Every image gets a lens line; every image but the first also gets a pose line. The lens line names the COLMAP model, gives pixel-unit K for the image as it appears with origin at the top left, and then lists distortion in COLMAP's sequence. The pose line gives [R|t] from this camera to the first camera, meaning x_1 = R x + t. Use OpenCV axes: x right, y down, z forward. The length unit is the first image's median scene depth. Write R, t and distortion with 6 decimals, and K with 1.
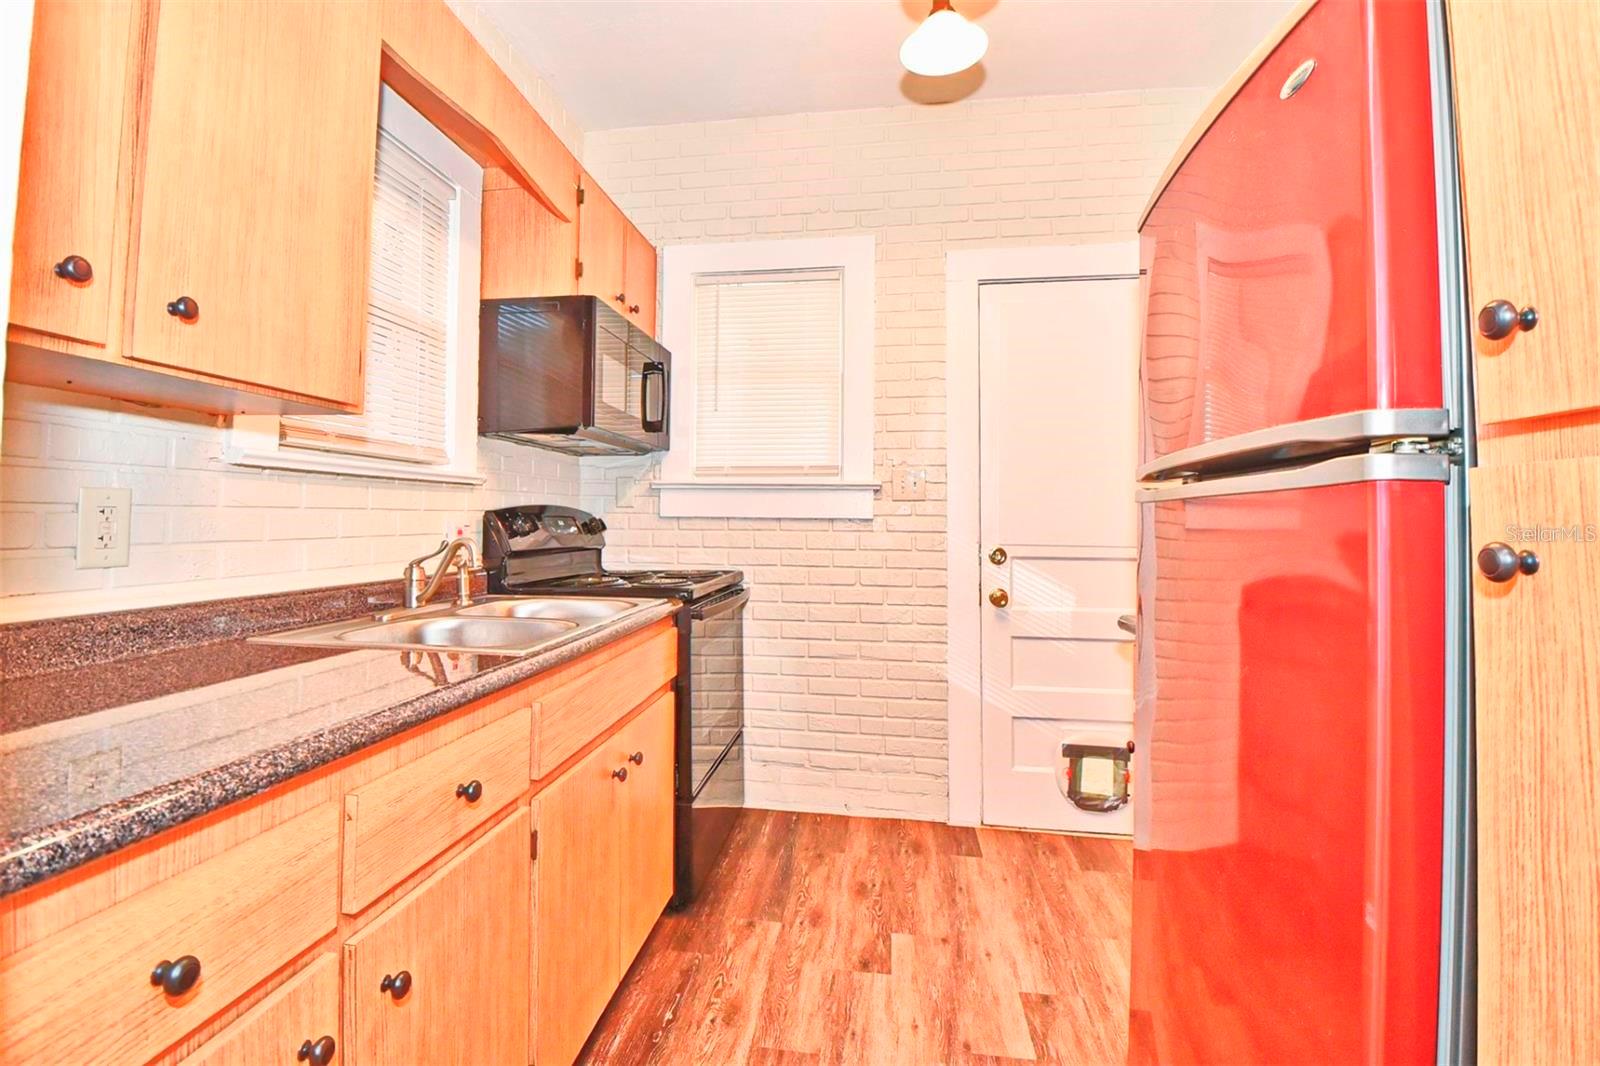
lens RADIAL K [[713.5, 0, 780.4], [0, 713.5, 525.4], [0, 0, 1]] dist [-0.028347, 0.000133]
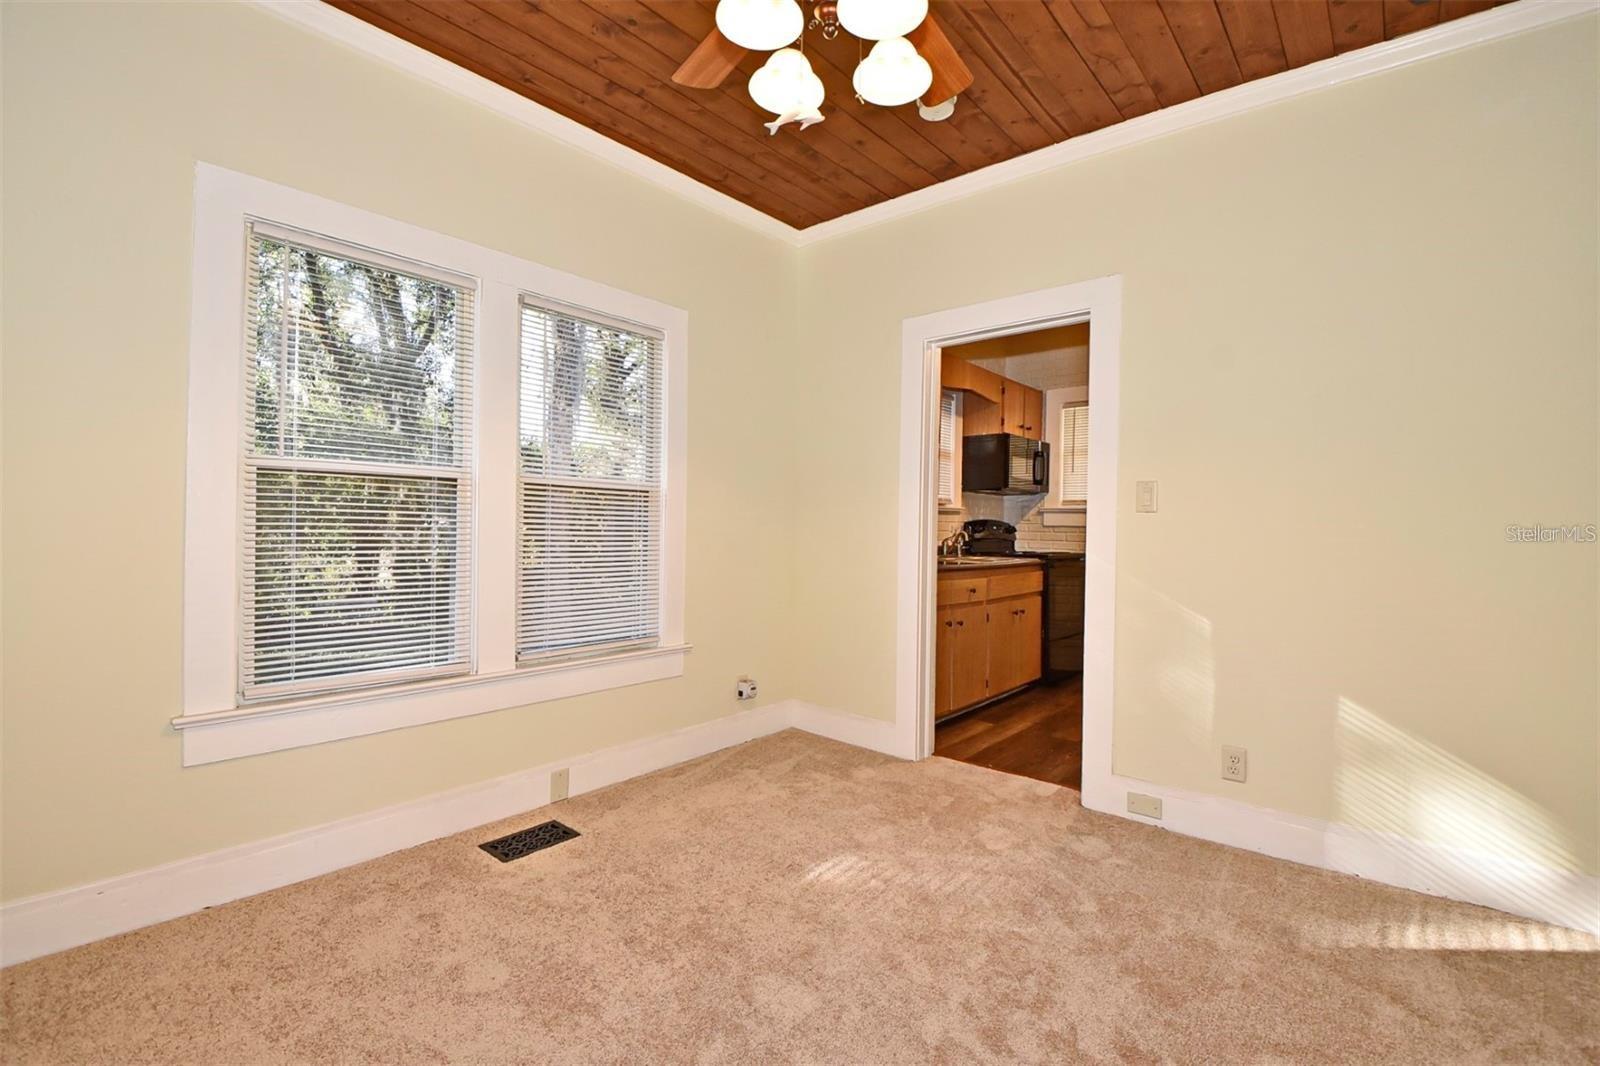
lens RADIAL K [[713.5, 0, 780.4], [0, 713.5, 525.4], [0, 0, 1]] dist [-0.028347, 0.000133]
pose [[0.834306, 0.001695, -0.551300, 0.410484], [-0.010827, 0.999853, -0.013311, 0.028494], [0.551196, 0.017075, 0.834201, -1.401697]]
